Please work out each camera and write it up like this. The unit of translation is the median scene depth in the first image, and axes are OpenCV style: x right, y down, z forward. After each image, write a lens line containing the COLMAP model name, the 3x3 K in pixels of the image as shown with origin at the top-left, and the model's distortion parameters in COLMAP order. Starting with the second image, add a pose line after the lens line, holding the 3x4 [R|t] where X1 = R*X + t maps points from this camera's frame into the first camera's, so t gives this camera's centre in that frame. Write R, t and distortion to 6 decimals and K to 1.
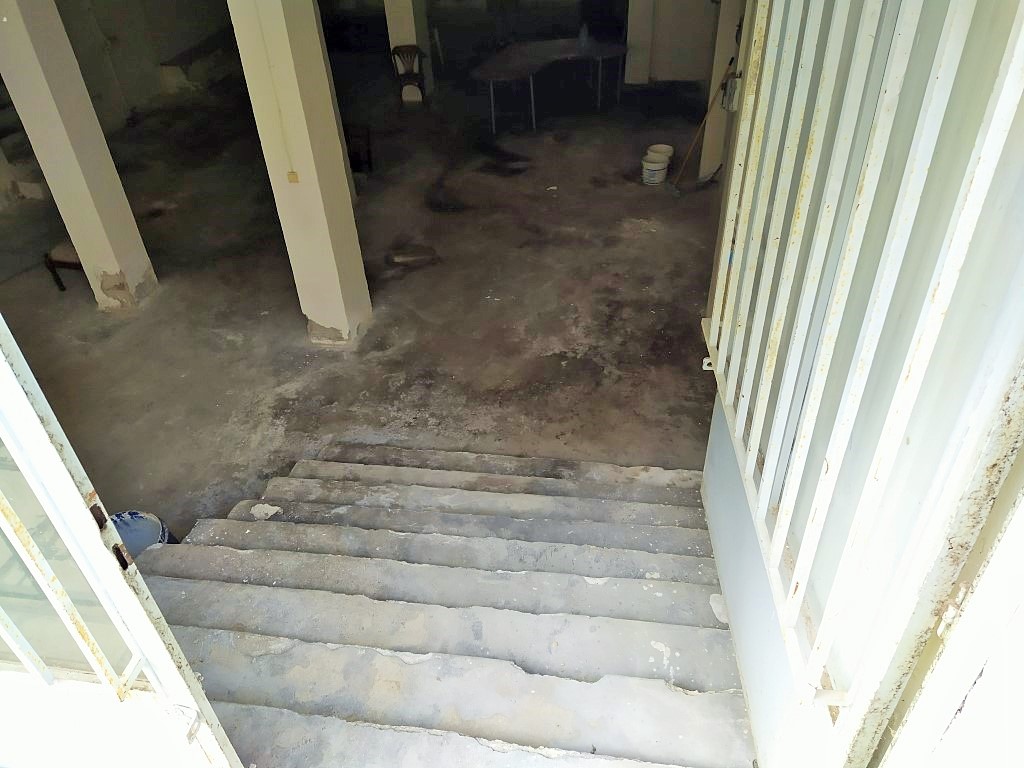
lens RADIAL K [[767.3, 0, 512.0], [0, 767.3, 384.0], [0, 0, 1]] dist [0.063627, -0.009155]
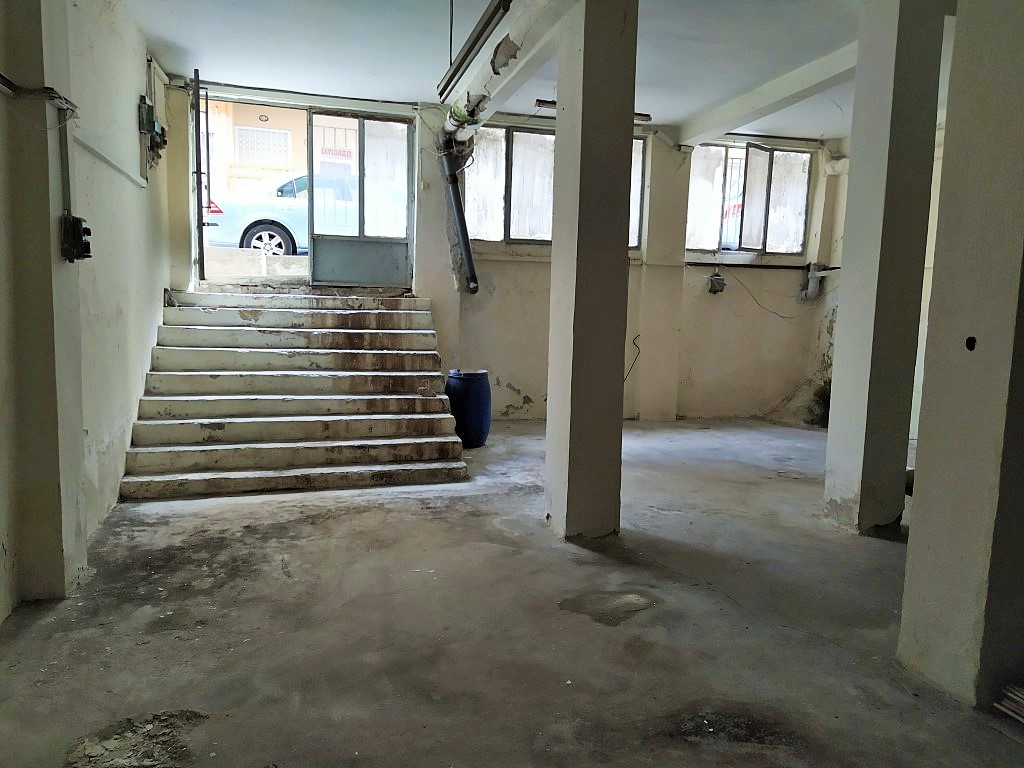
lens RADIAL K [[767.3, 0, 512.0], [0, 767.3, 384.0], [0, 0, 1]] dist [0.063627, -0.009155]
pose [[-0.901847, 0.068453, -0.426599, 0.193456], [-0.251371, 0.719927, 0.646929, -0.733889], [0.351405, 0.690666, -0.632057, 1.453860]]
